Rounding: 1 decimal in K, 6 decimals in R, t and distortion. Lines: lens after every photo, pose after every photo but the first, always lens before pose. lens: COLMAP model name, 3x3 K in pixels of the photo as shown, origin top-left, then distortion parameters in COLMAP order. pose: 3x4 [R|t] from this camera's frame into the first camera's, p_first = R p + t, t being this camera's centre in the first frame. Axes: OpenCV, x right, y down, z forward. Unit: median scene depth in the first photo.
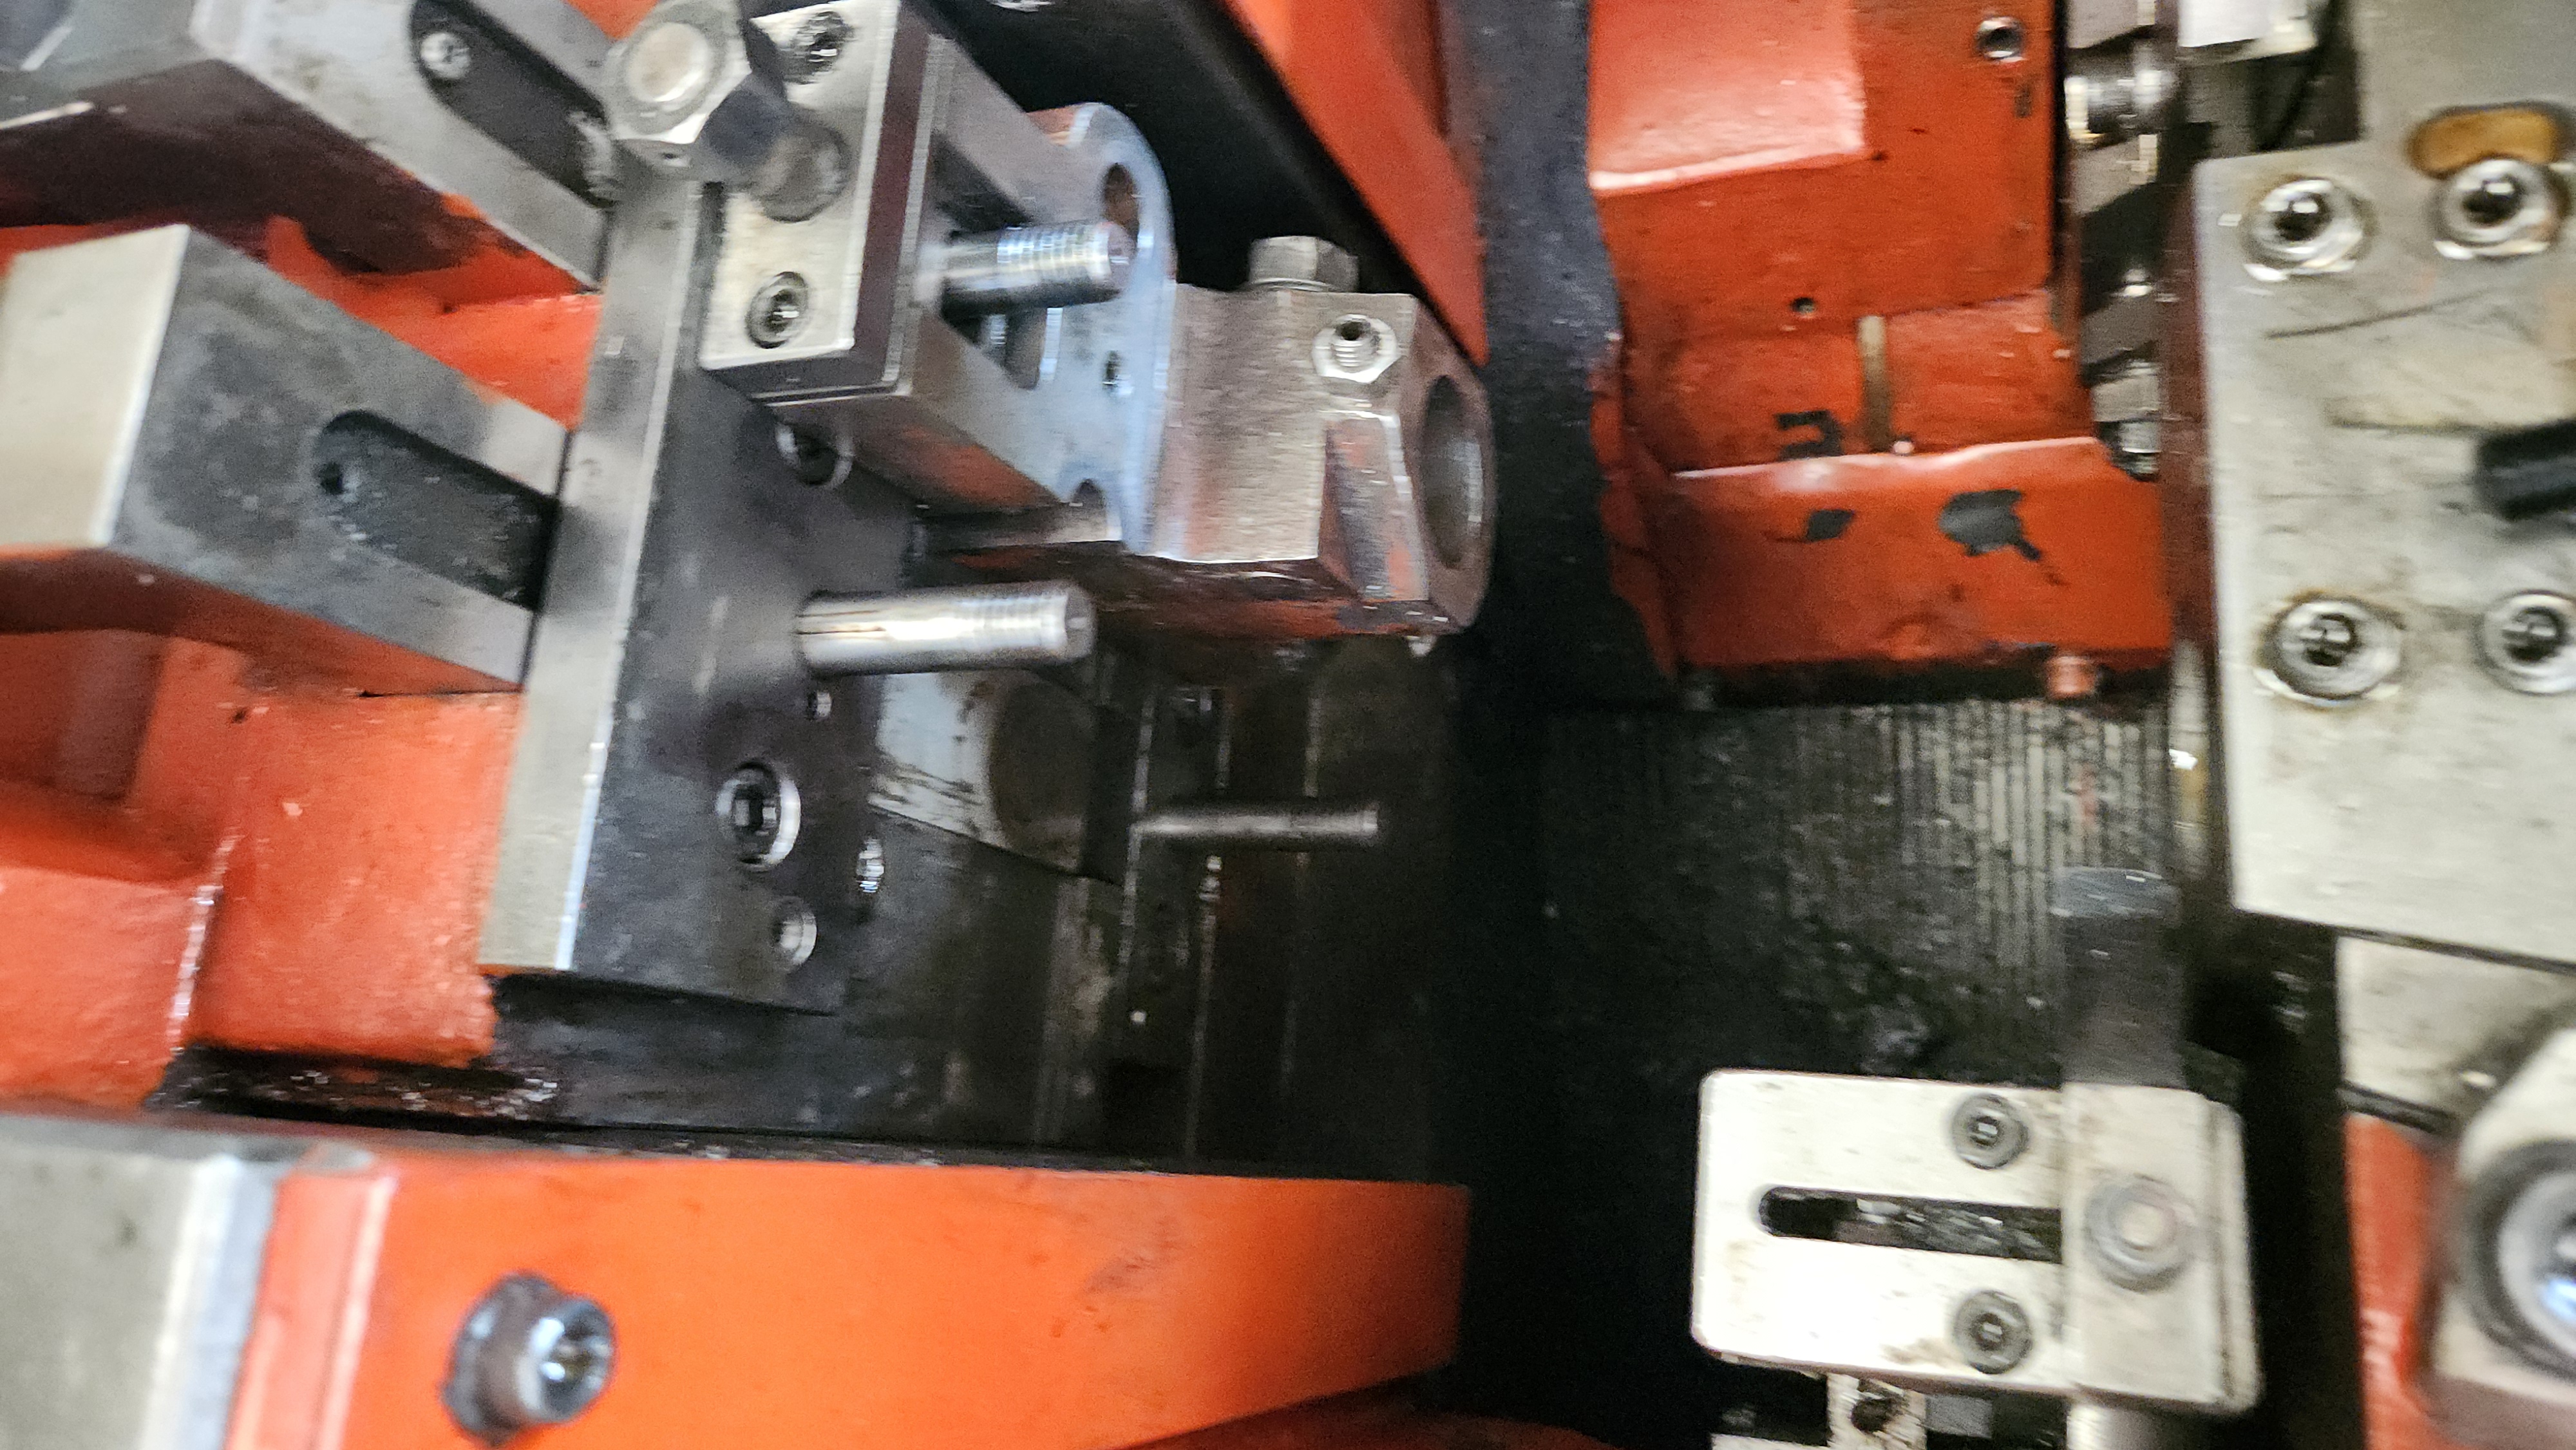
lens RADIAL K [[1787.3, 0, 1291.2], [0, 1787.3, 703.6], [0, 0, 1]] dist [-0.000455, -0.001176]
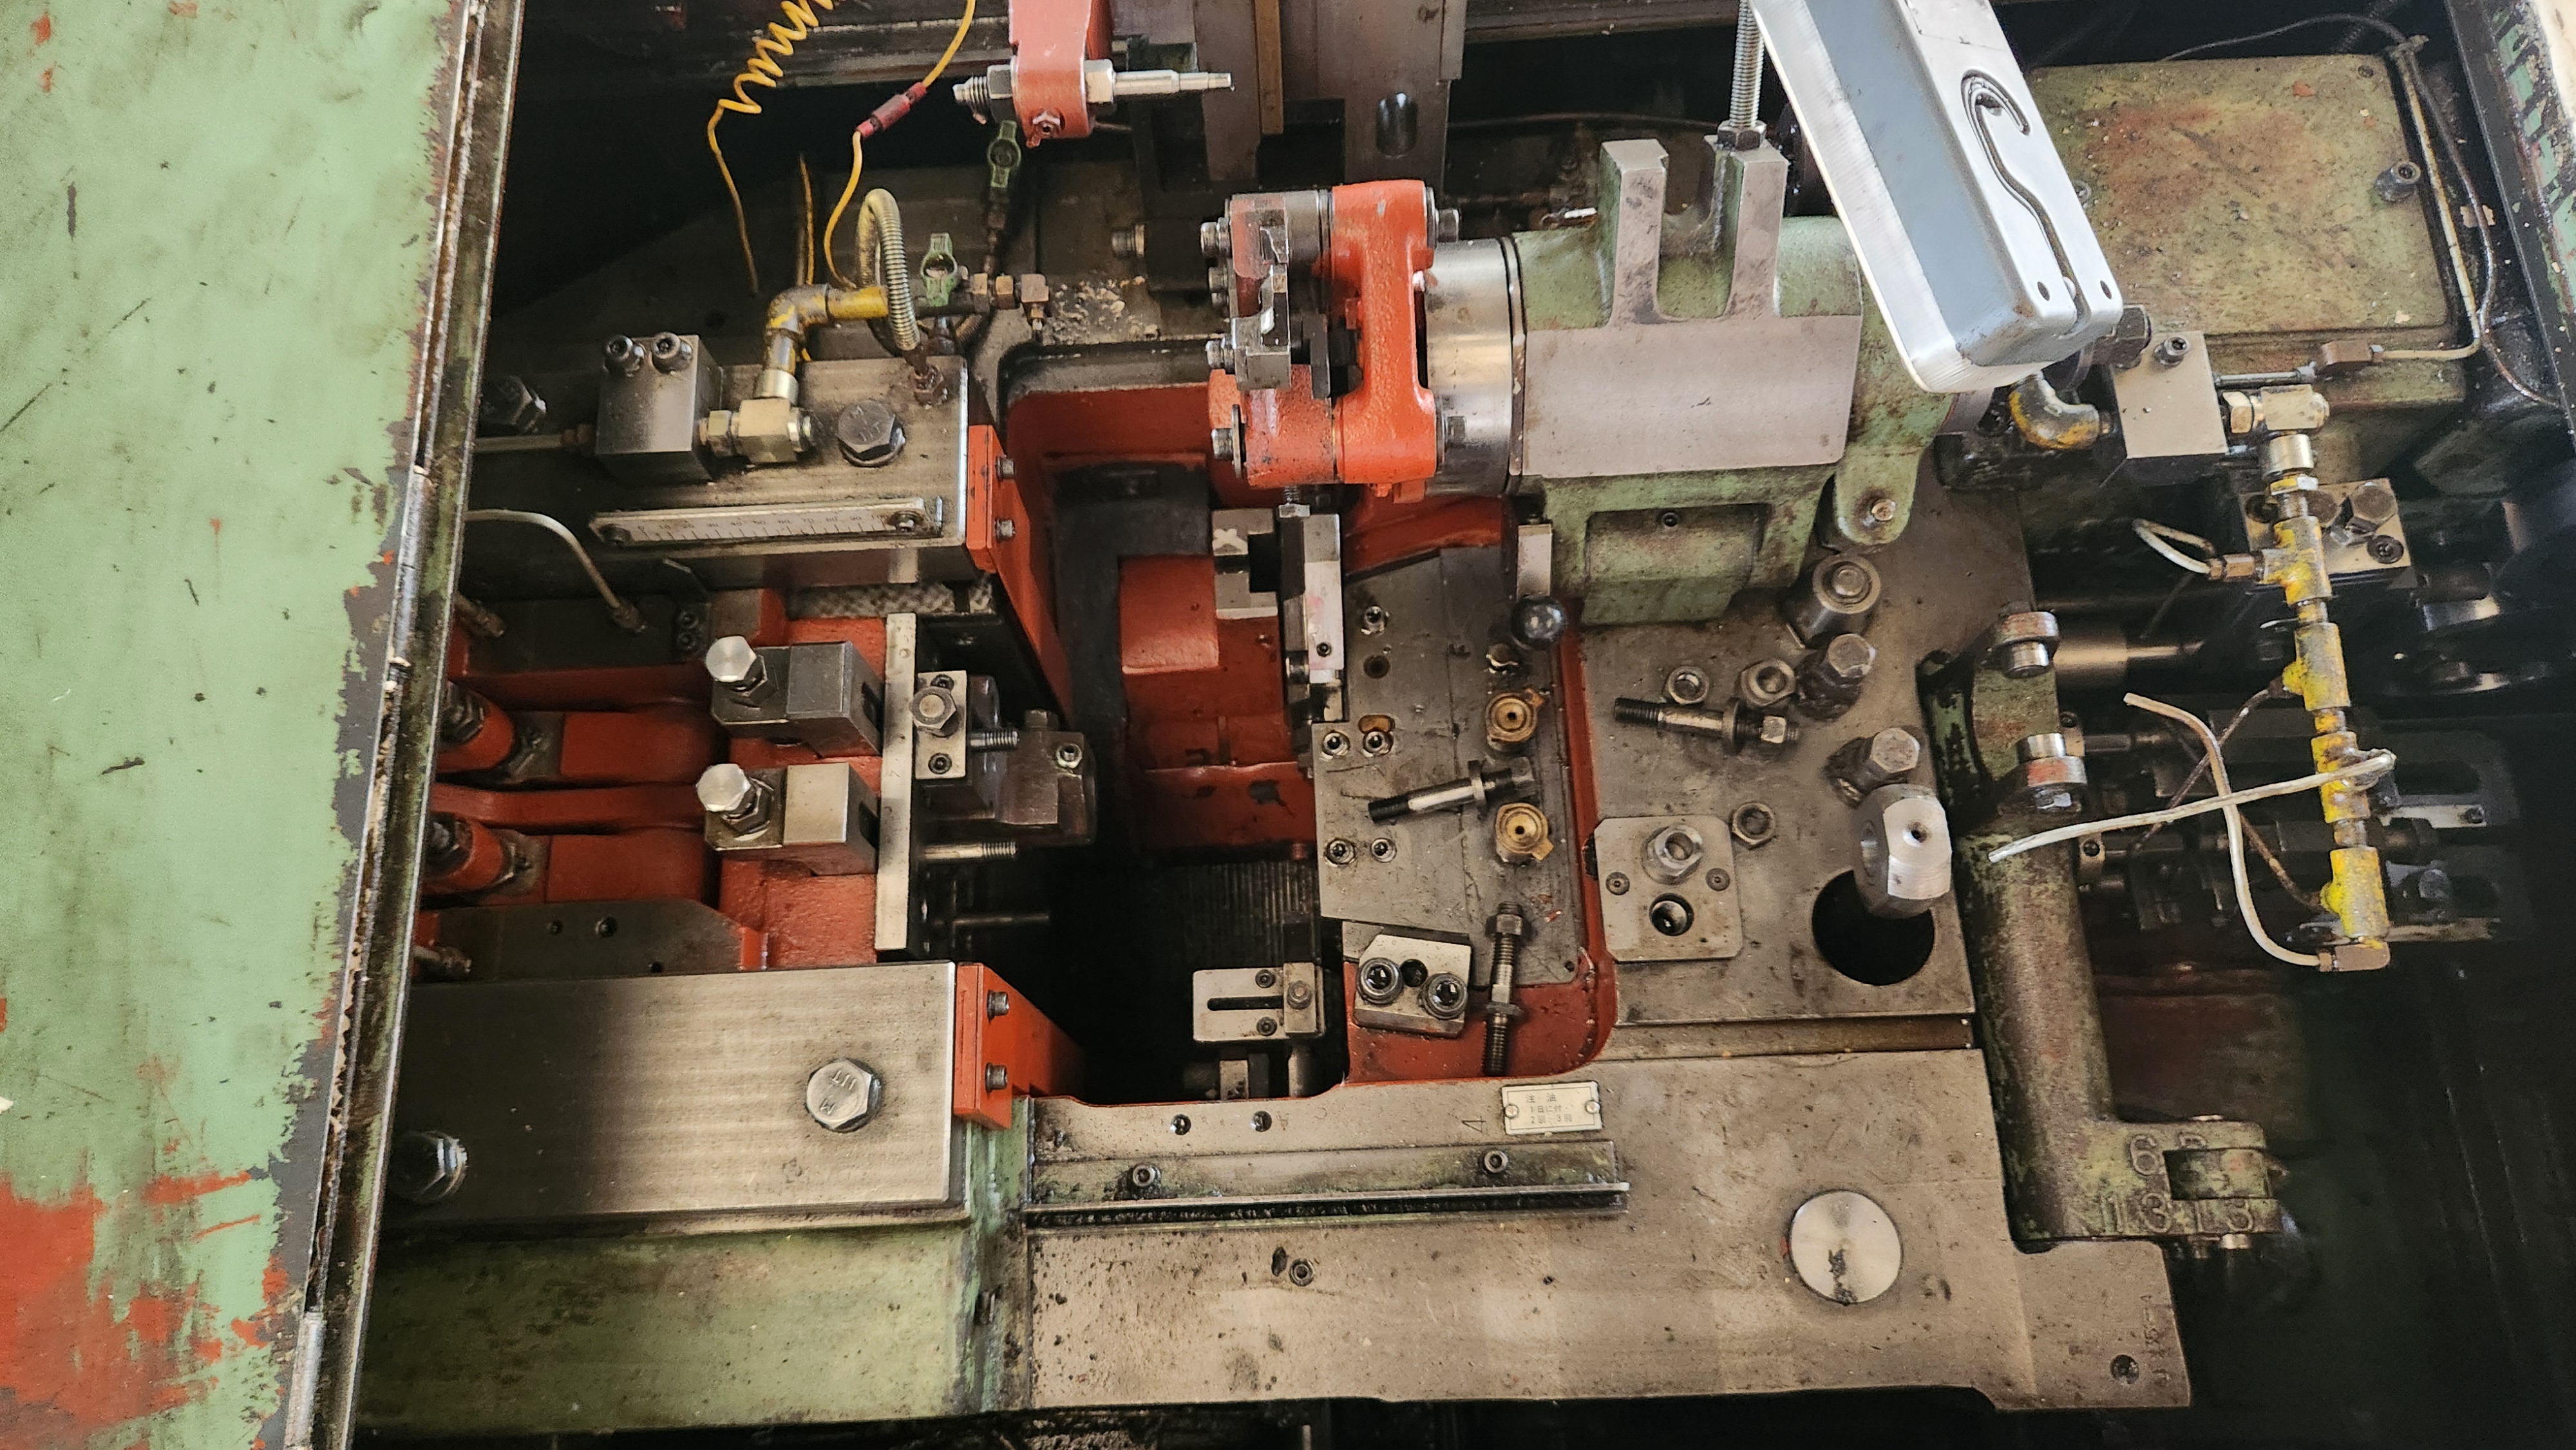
lens RADIAL K [[1787.3, 0, 1289.1], [0, 1787.3, 729.2], [0, 0, 1]] dist [-0.000455, -0.001176]
pose [[0.930681, 0.005027, 0.365797, -0.734841], [0.021284, 0.997468, -0.067861, -0.025601], [-0.365212, 0.070943, 0.928217, -1.987248]]
